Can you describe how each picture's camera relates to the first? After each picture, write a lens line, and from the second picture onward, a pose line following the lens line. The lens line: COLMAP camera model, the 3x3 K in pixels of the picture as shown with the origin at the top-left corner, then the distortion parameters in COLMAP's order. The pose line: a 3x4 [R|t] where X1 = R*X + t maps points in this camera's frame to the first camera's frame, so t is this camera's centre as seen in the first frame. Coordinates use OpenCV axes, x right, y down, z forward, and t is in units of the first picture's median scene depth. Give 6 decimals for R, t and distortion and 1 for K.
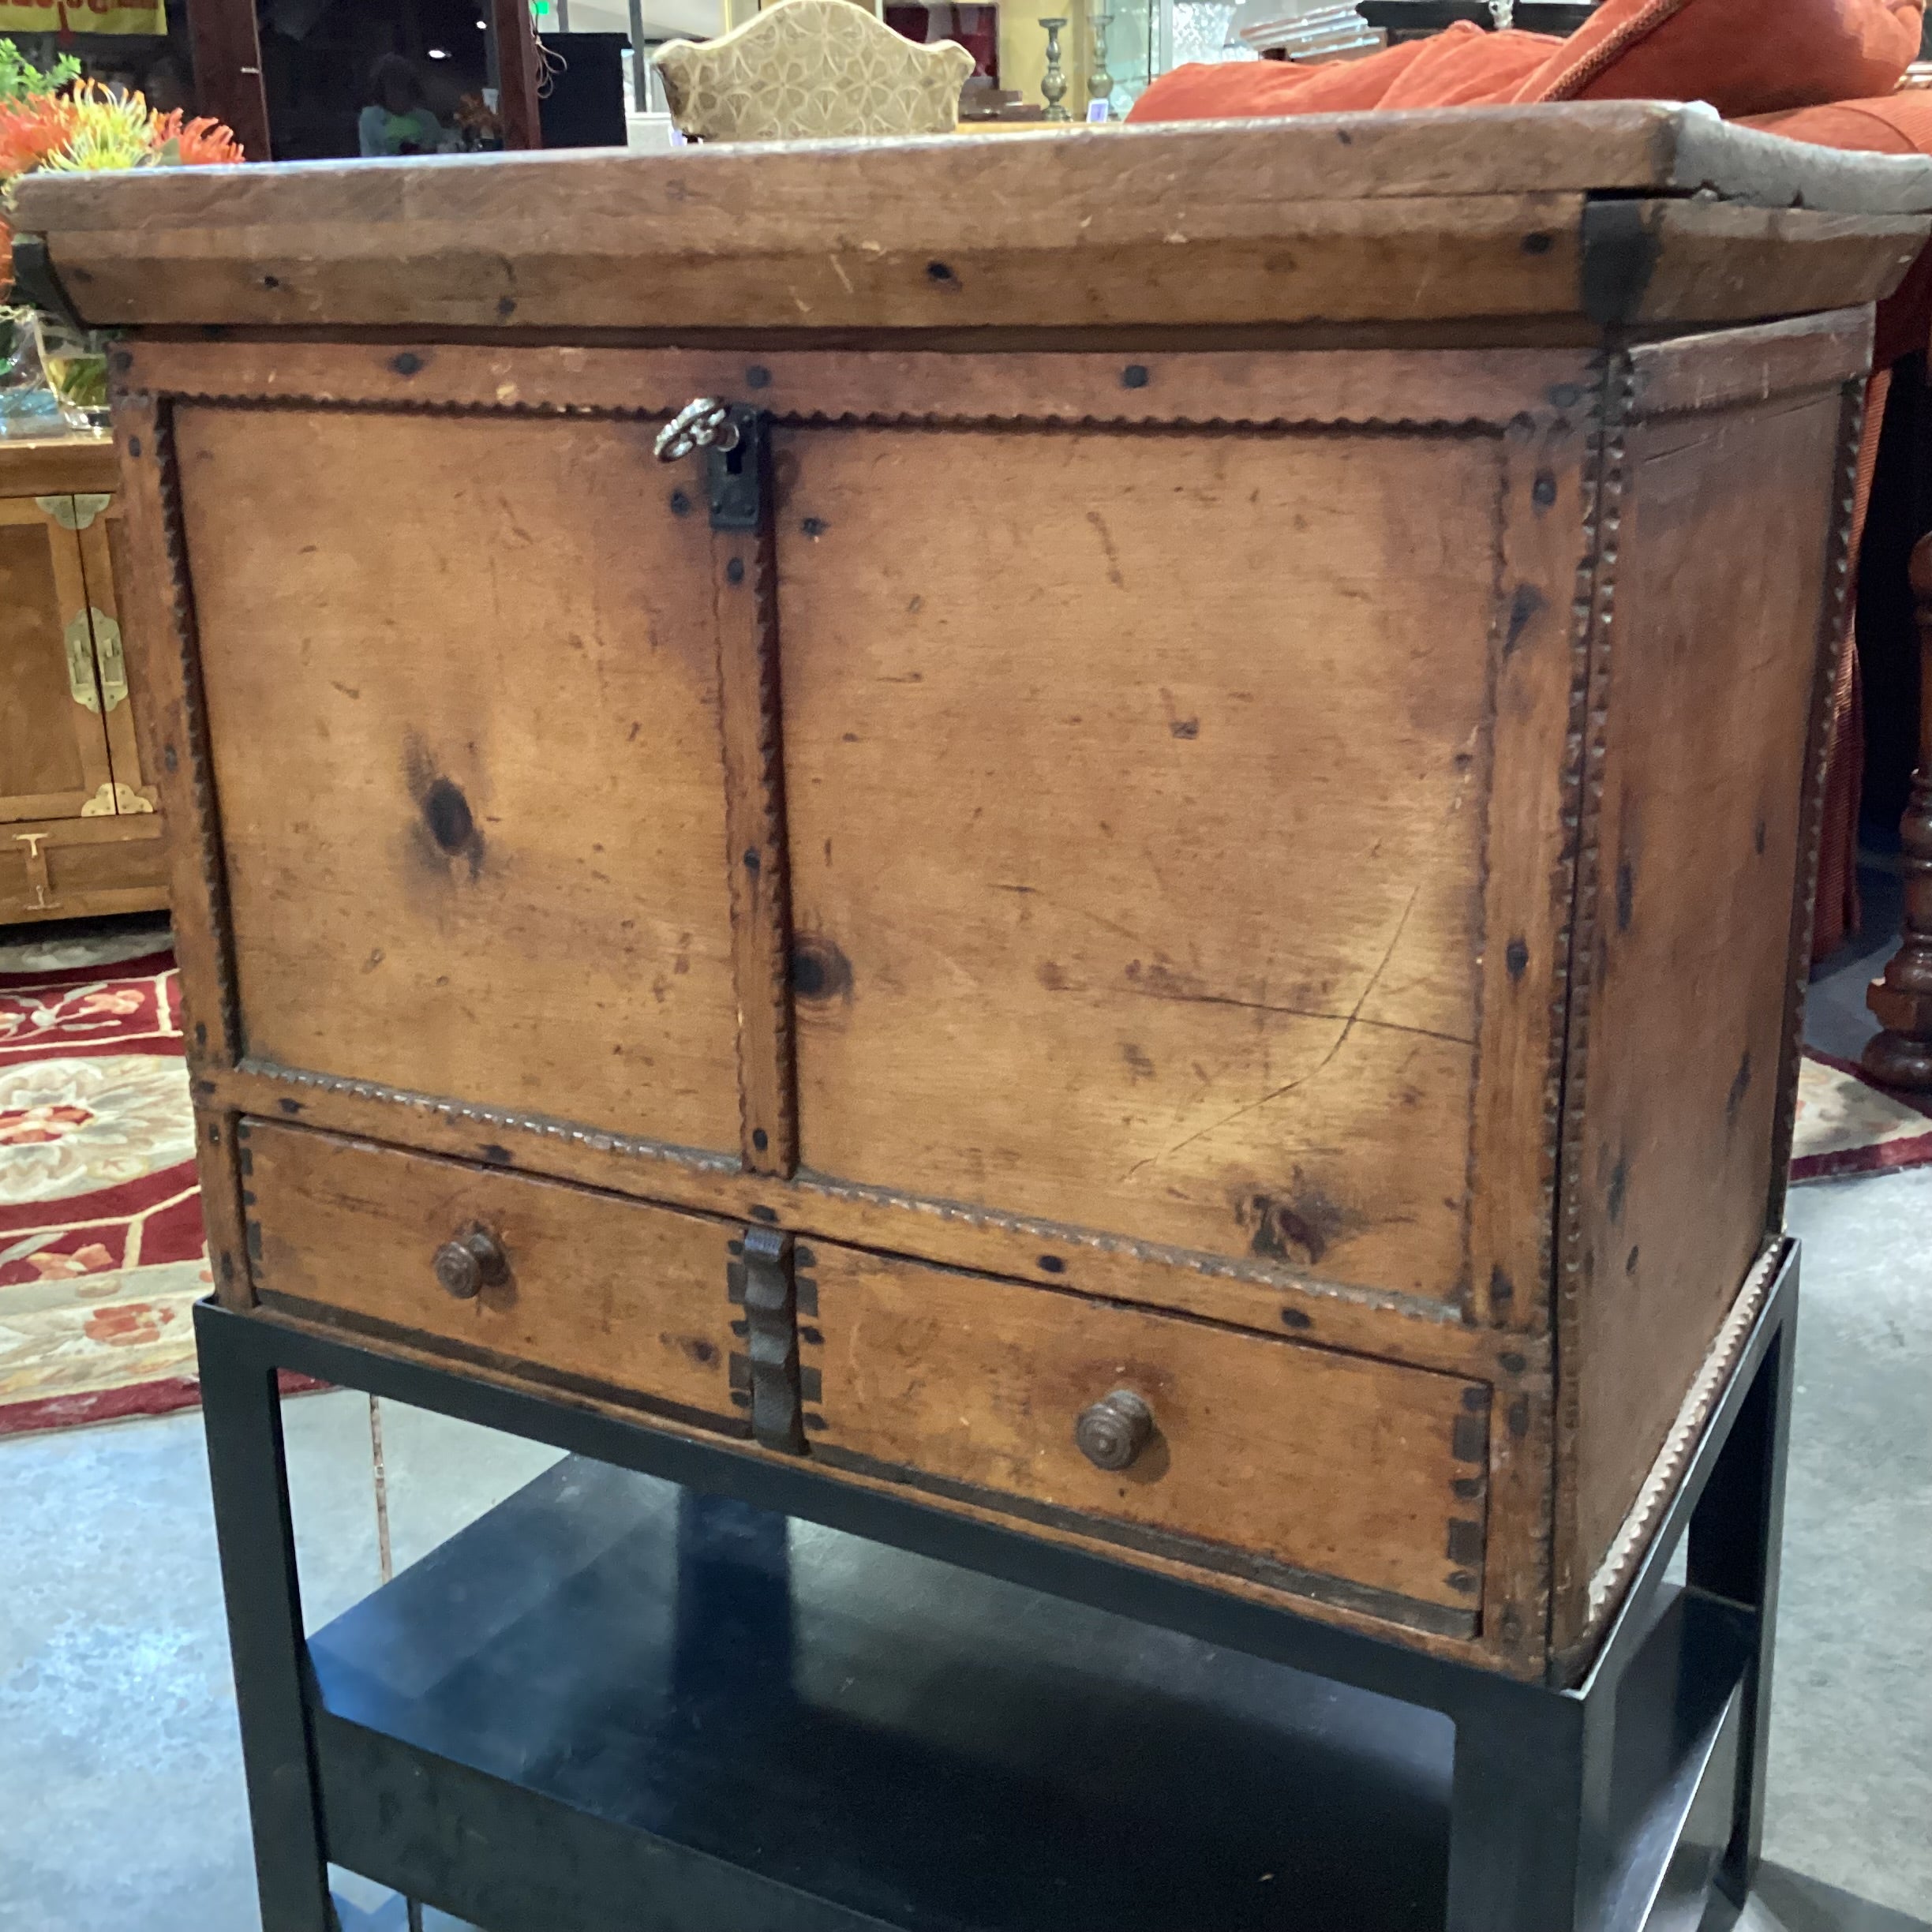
lens RADIAL K [[2311.7, 0, 962.0], [0, 2311.7, 955.9], [0, 0, 1]] dist [0.140674, -0.284926]
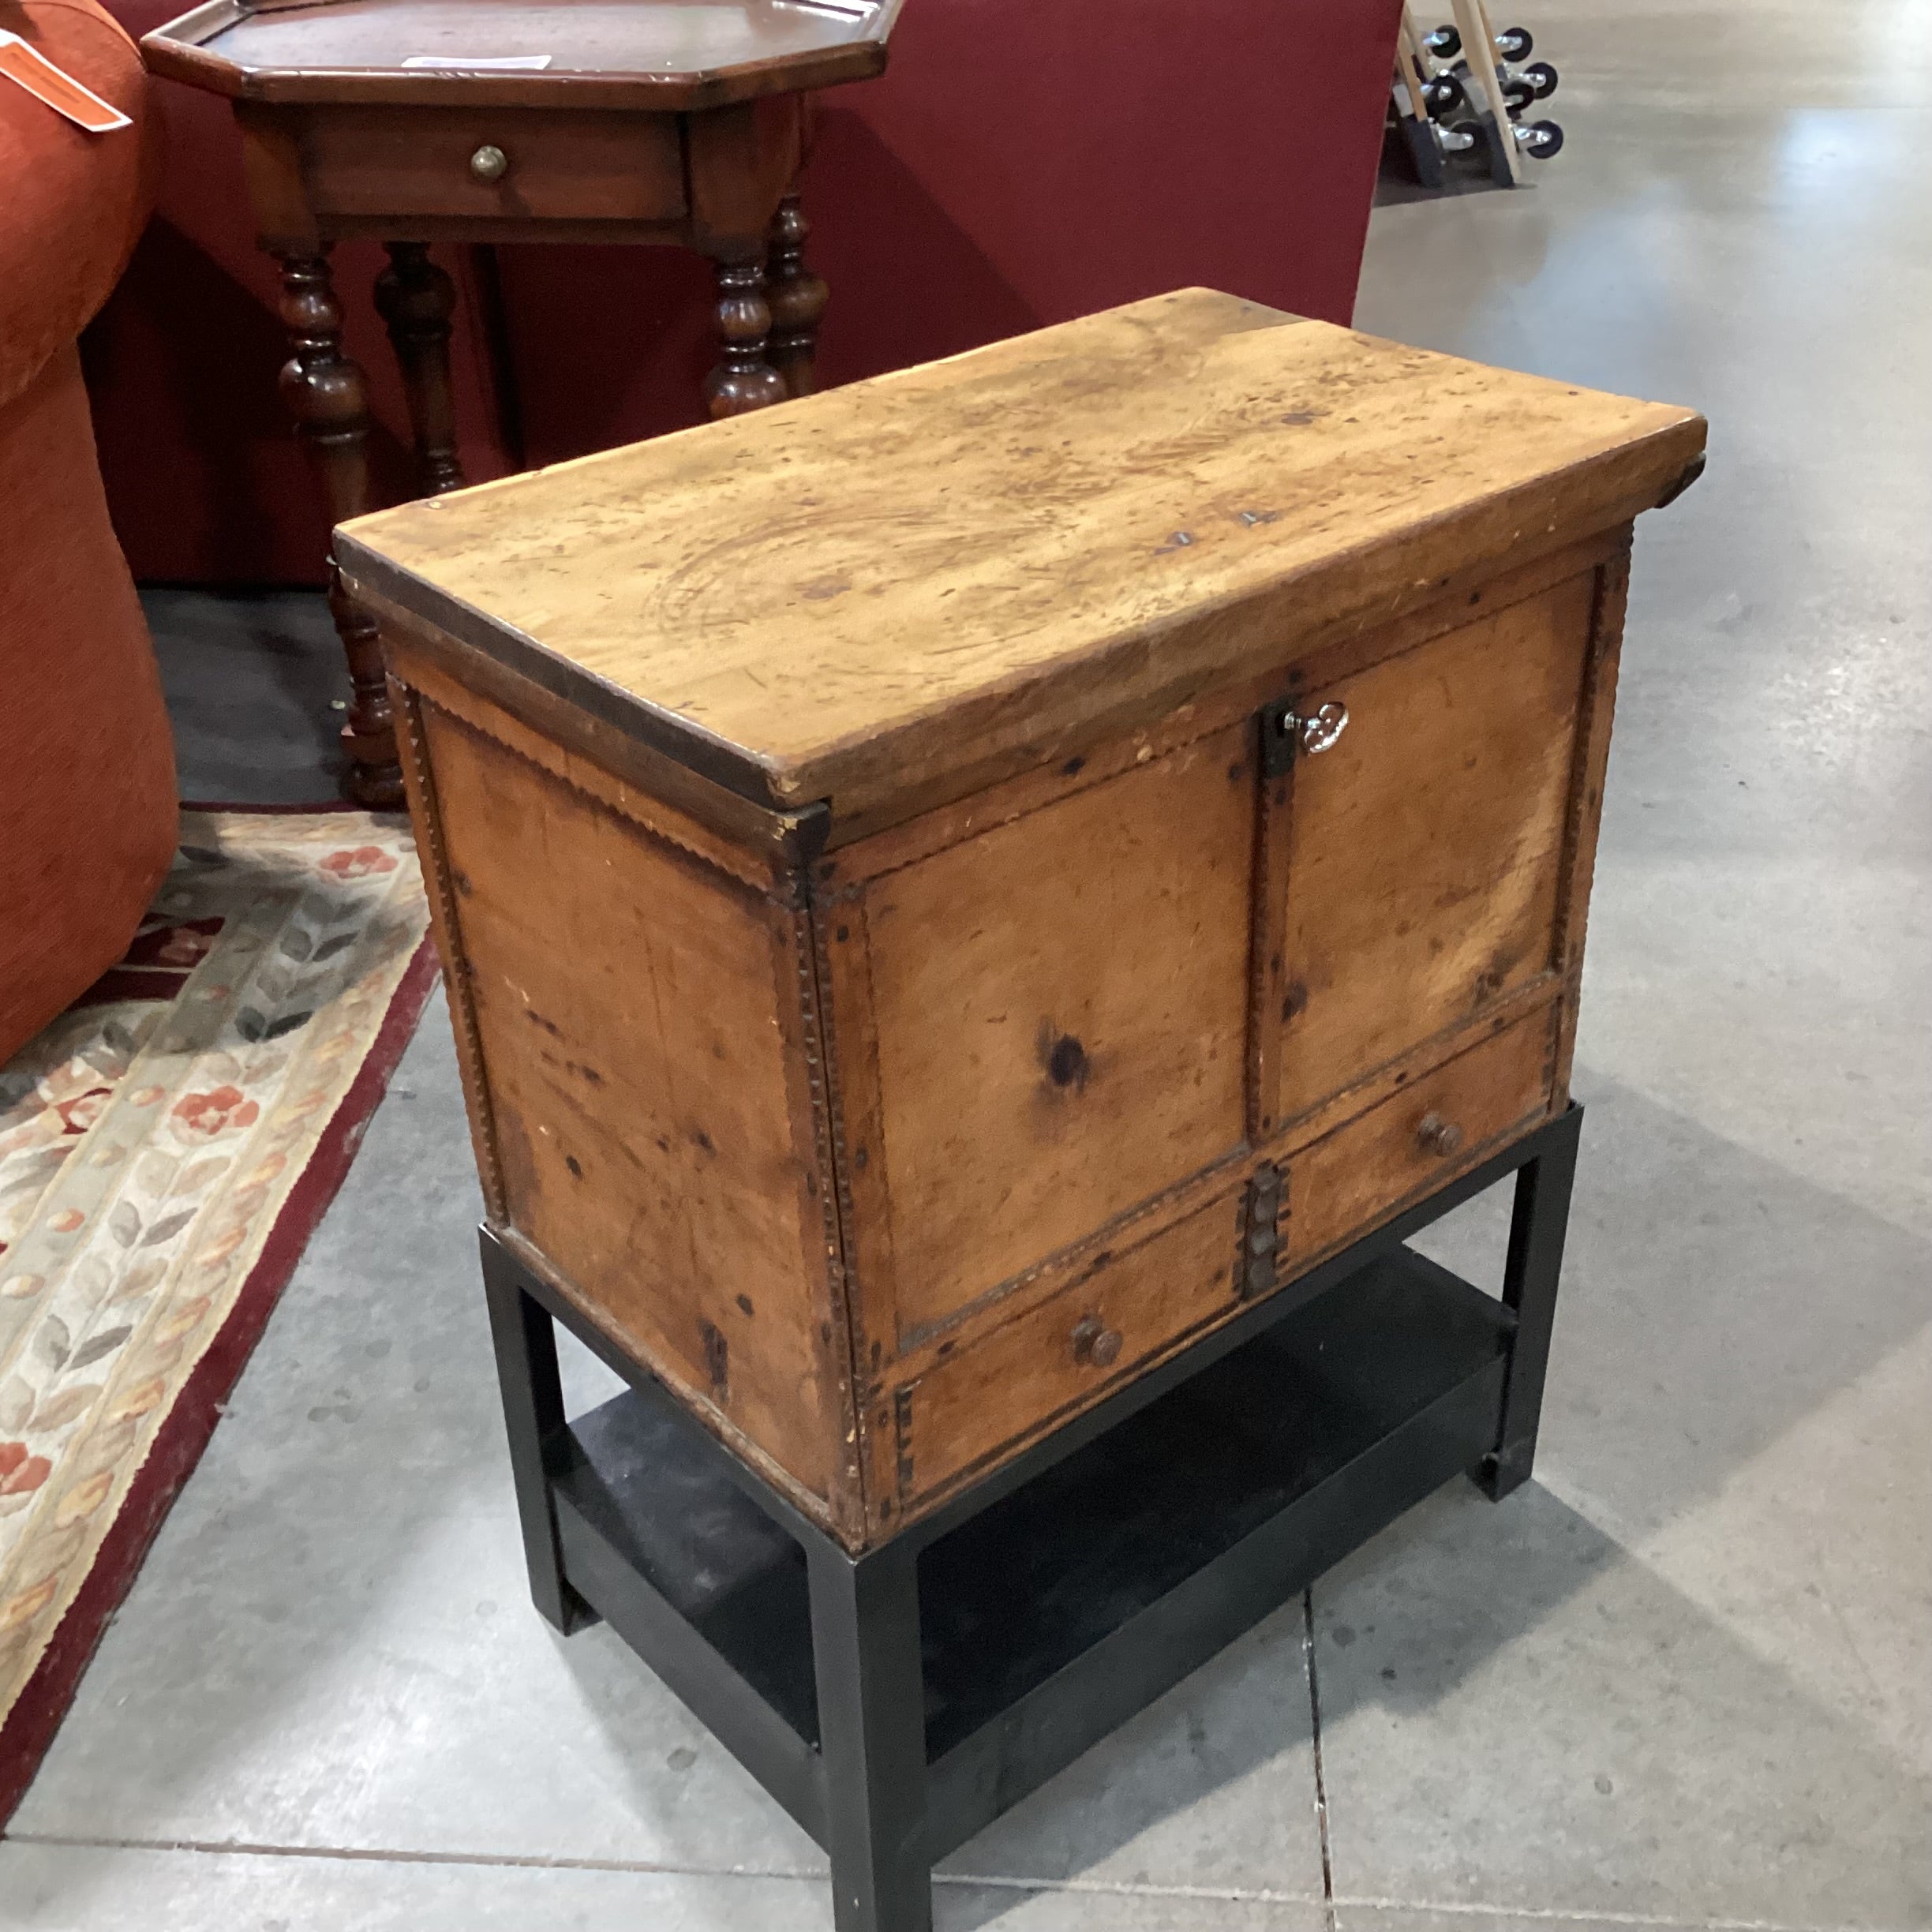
lens RADIAL K [[2329.1, 0, 961.6], [0, 2329.1, 953.0], [0, 0, 1]] dist [0.142680, -0.321000]
pose [[0.338306, -0.480282, 0.809245, -1.411901], [0.293322, 0.870928, 0.394266, -0.718333], [-0.894154, 0.103987, 0.435518, 0.513463]]
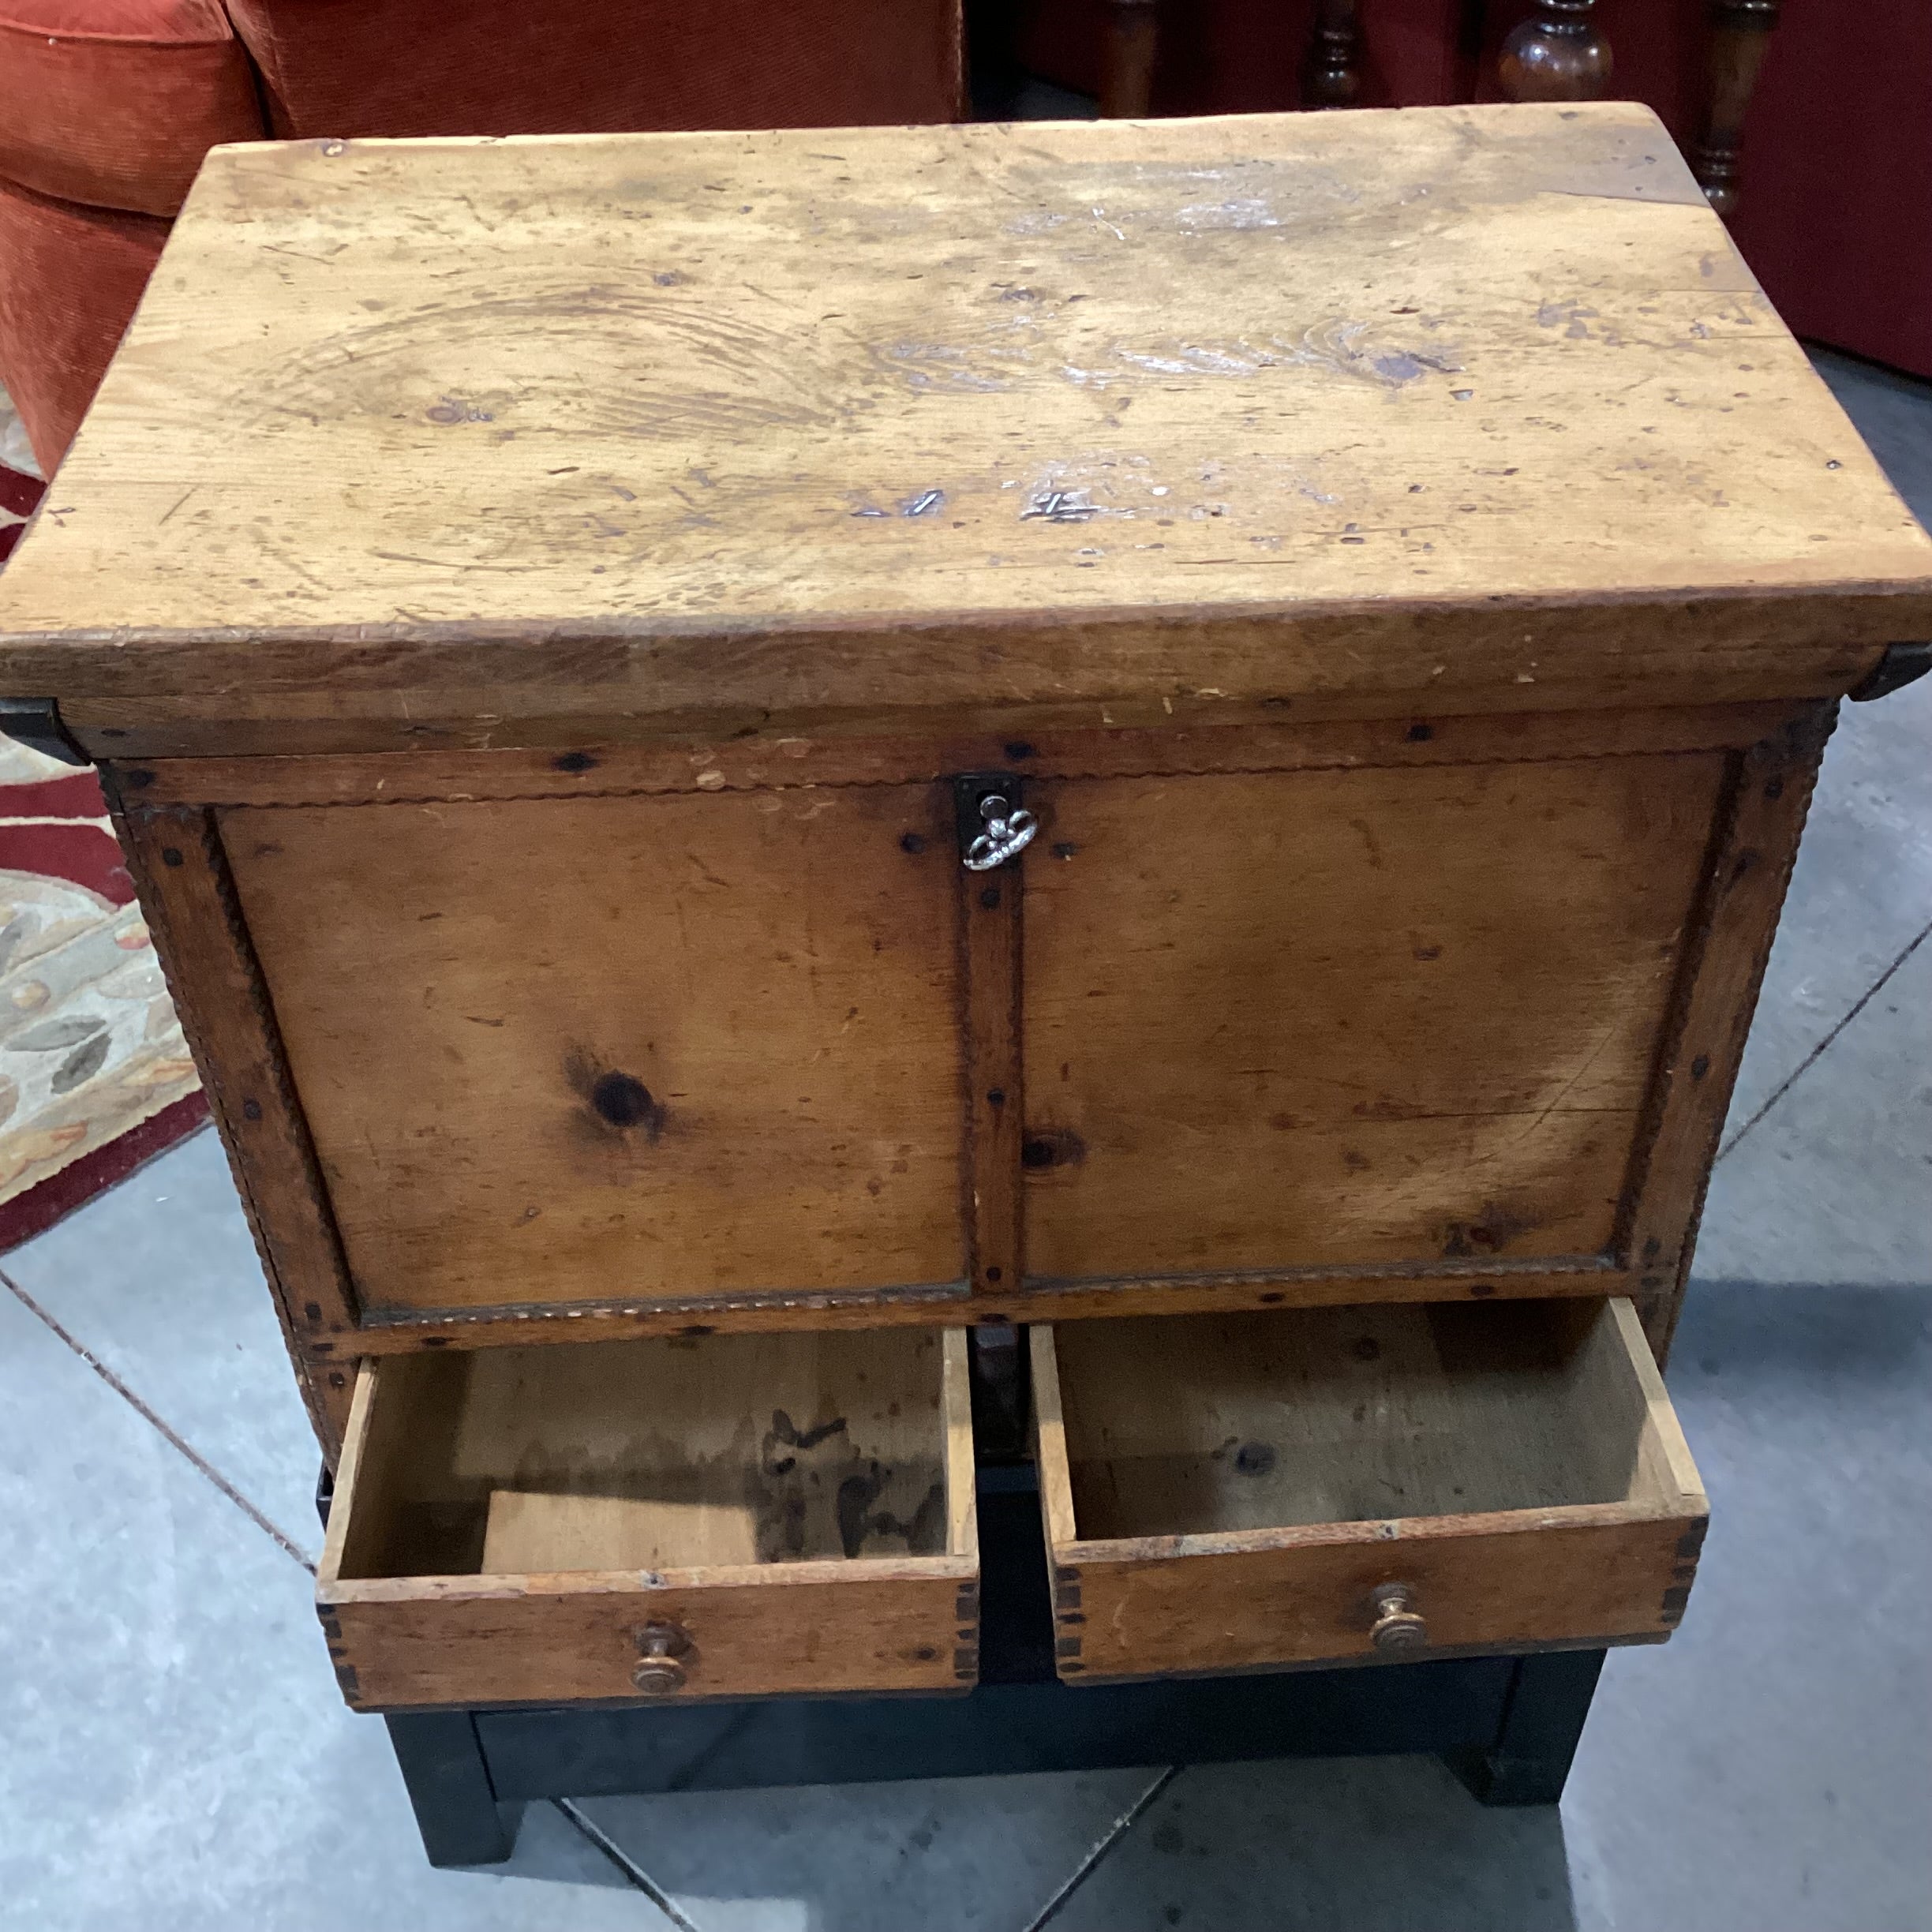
lens RADIAL K [[2322.4, 0, 959.8], [0, 2322.4, 952.0], [0, 0, 1]] dist [0.145896, -0.327315]
pose [[0.845621, -0.352506, 0.400829, -0.528405], [0.155872, 0.881263, 0.446182, -0.602598], [-0.510518, -0.314824, 0.800161, 0.140462]]
